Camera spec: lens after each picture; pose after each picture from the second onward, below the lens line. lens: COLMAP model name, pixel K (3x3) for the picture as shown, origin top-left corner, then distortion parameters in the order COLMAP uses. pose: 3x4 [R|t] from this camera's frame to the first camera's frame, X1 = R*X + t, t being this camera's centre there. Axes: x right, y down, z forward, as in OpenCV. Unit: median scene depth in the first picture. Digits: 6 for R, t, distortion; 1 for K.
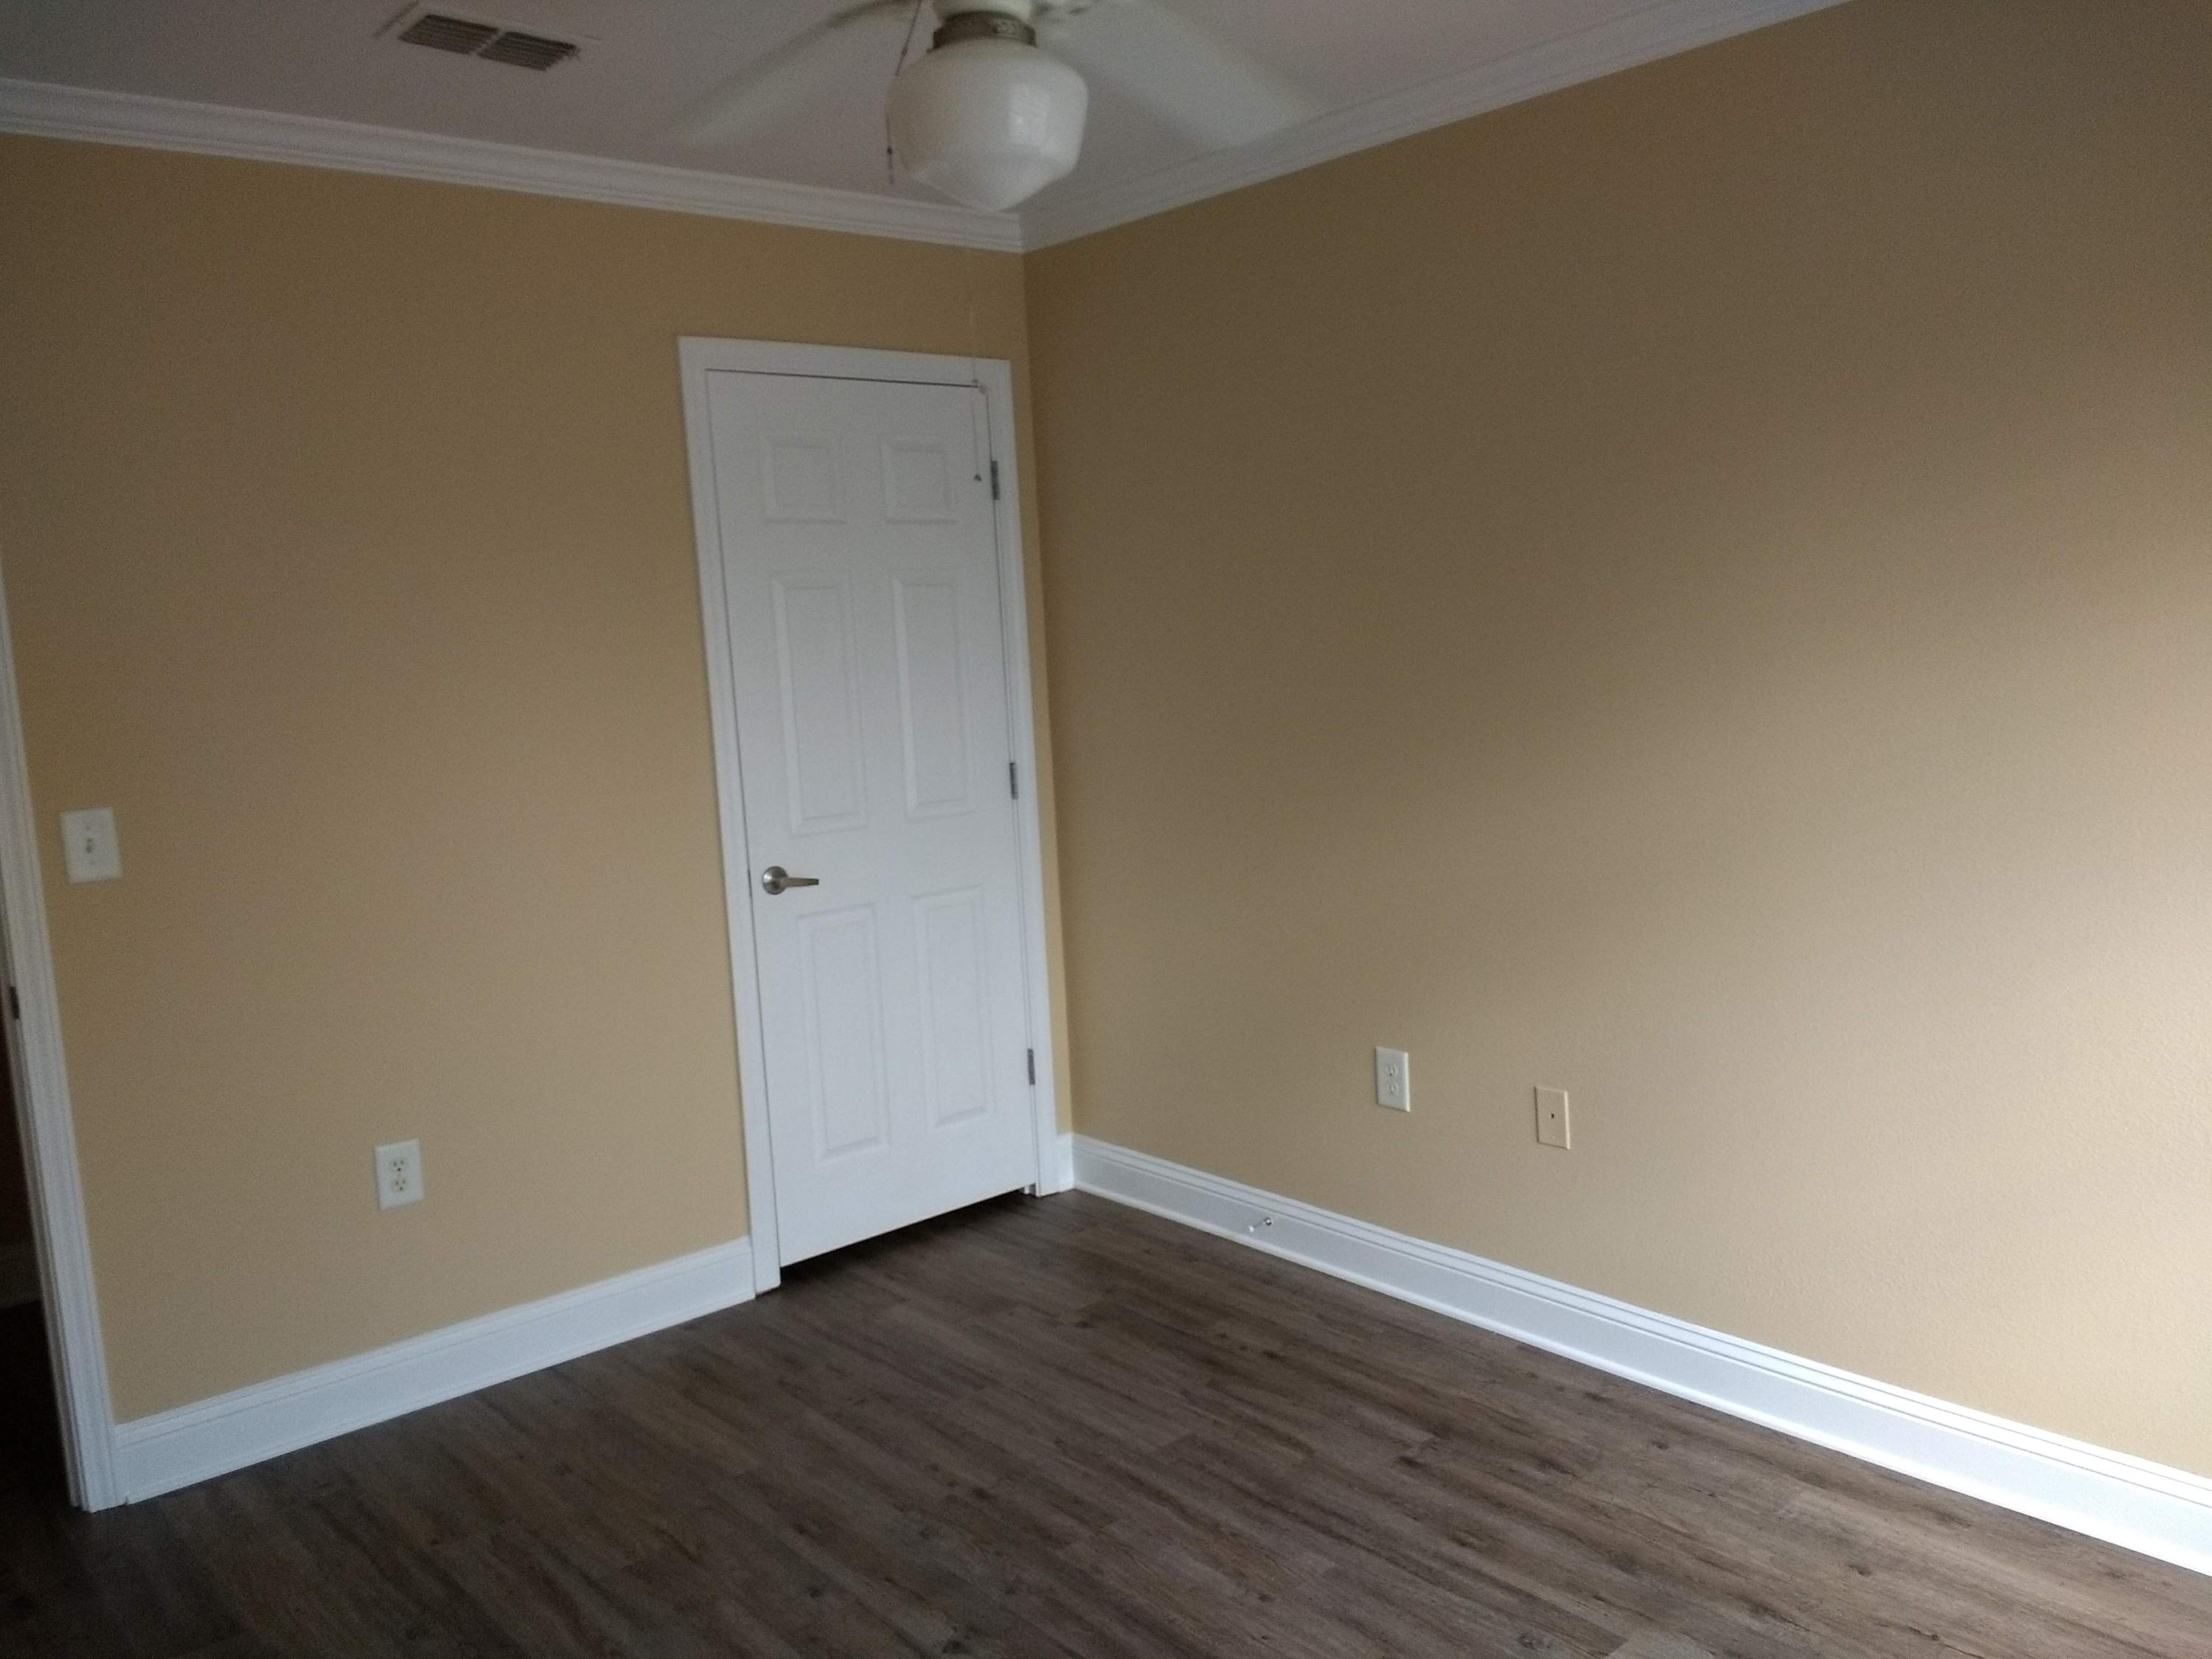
lens RADIAL K [[1746.9, 0, 1106.0], [0, 1746.9, 839.8], [0, 0, 1]] dist [0.089564, -0.130623]
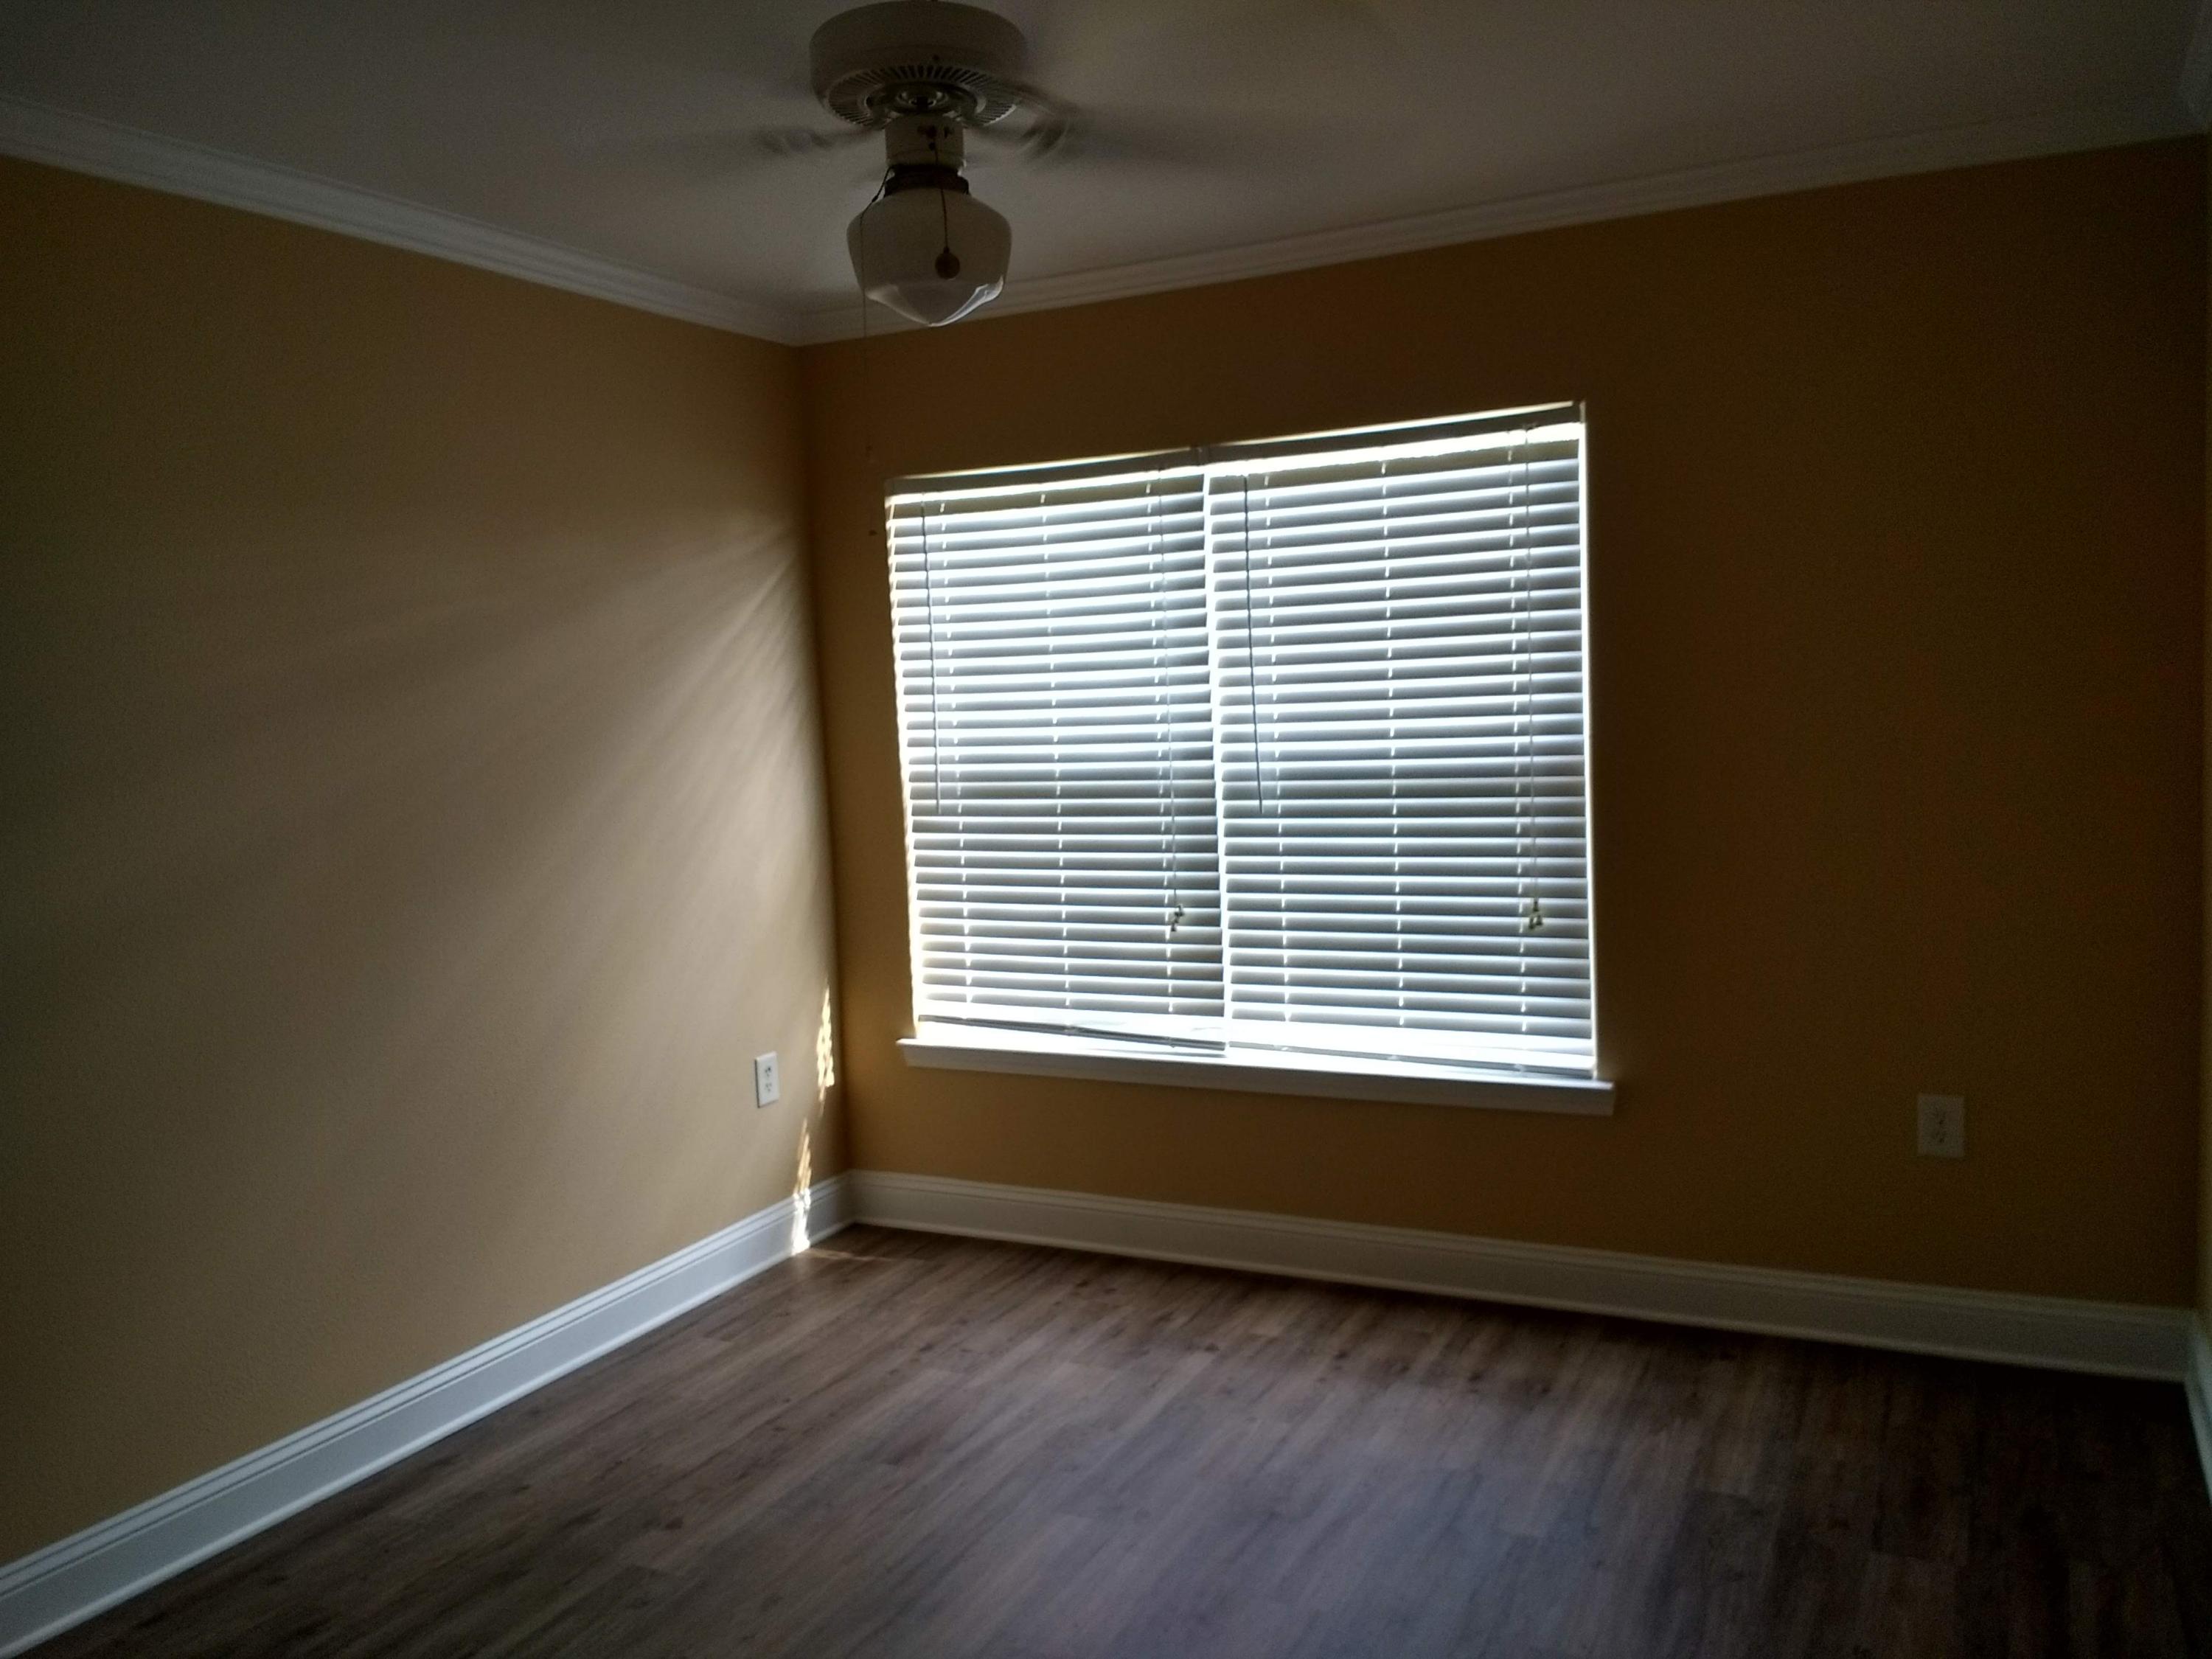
lens RADIAL K [[1746.9, 0, 1106.0], [0, 1746.9, 839.8], [0, 0, 1]] dist [0.089564, -0.130623]
pose [[-0.379517, -0.029435, 0.924716, -0.847505], [0.170446, 0.980161, 0.101153, -0.097081], [-0.909349, 0.196004, -0.366971, 0.938499]]
